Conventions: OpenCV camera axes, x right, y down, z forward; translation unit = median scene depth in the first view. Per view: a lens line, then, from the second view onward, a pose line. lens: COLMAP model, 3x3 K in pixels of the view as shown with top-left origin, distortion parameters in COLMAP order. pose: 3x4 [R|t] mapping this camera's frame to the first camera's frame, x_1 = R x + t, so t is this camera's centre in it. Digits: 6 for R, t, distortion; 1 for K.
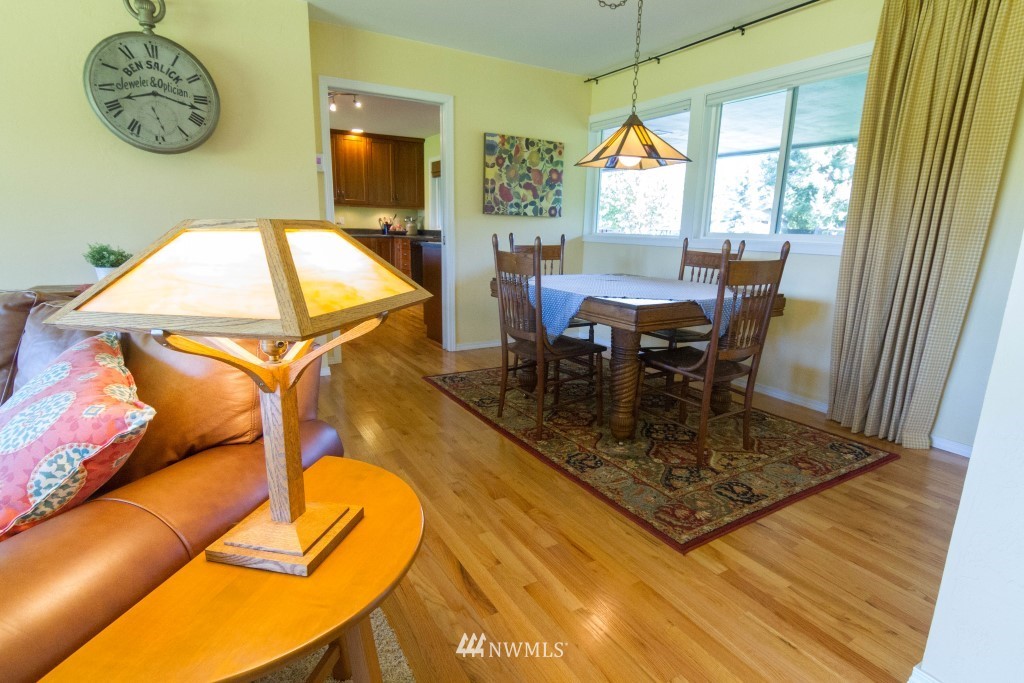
lens RADIAL K [[516.6, 0, 512.2], [0, 516.6, 345.4], [0, 0, 1]] dist [-0.004629, 0.004073]
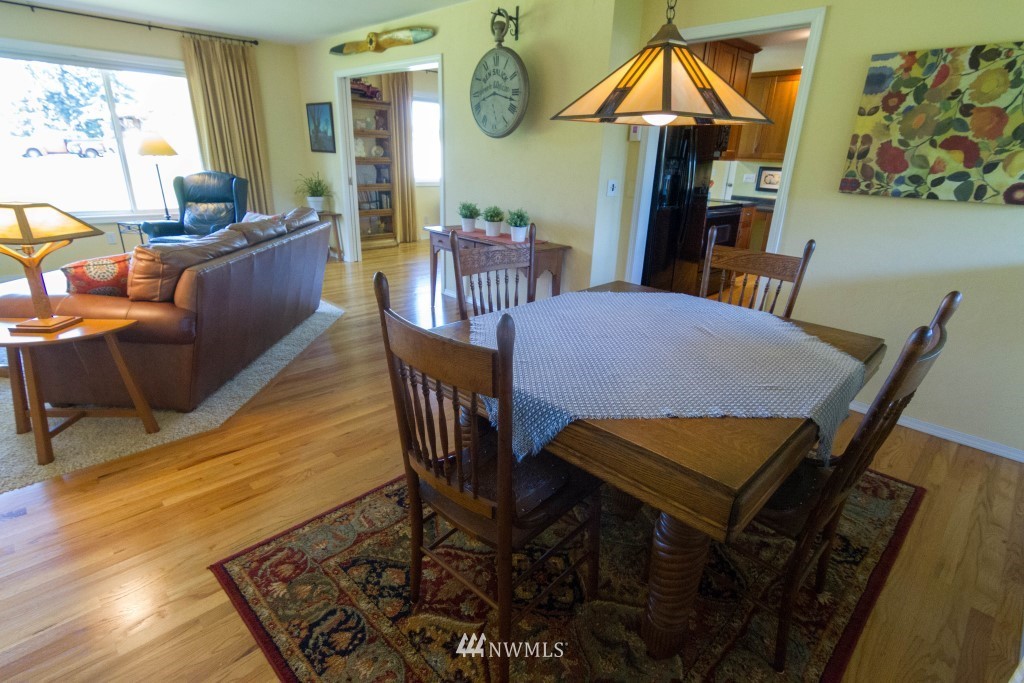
lens RADIAL K [[516.6, 0, 513.2], [0, 516.6, 344.7], [0, 0, 1]] dist [-0.004629, 0.004073]
pose [[0.236311, 0.321444, -0.916968, 0.488934], [-0.241314, 0.933546, 0.265067, -0.153549], [0.941236, 0.158639, 0.298176, 0.471494]]
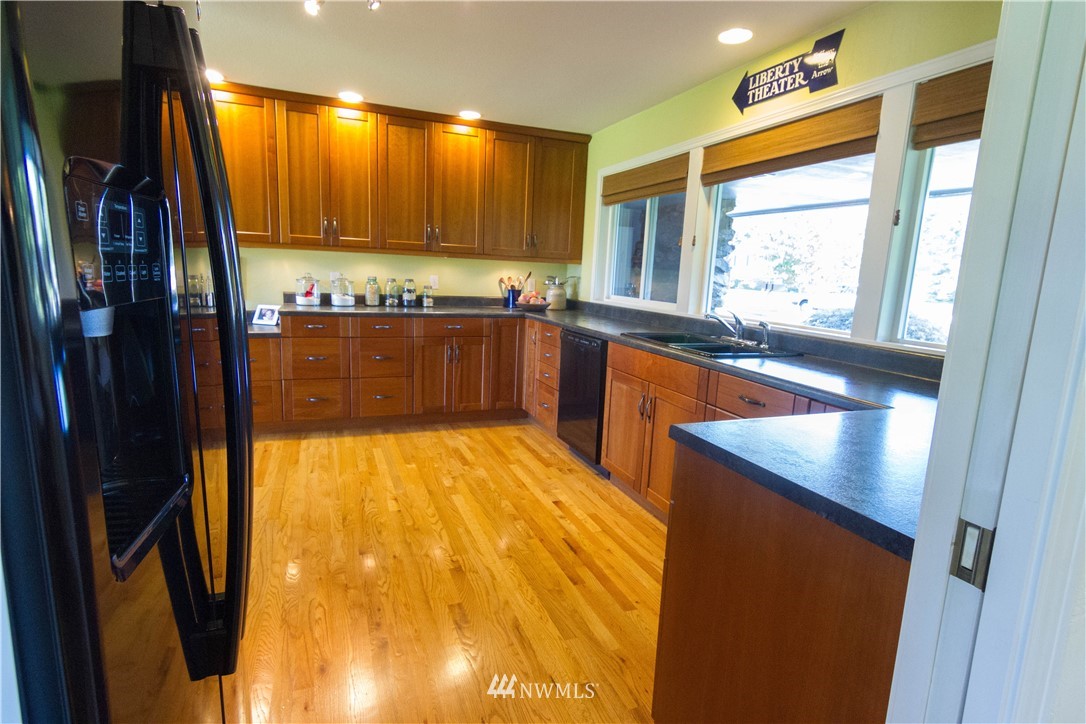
lens RADIAL K [[547.9, 0, 543.2], [0, 547.9, 364.4], [0, 0, 1]] dist [-0.004629, 0.004073]
pose [[0.986379, 0.048088, -0.157303, -0.115798], [-0.057191, 0.996909, -0.053865, -0.126033], [0.154227, 0.062127, 0.986080, 0.437054]]
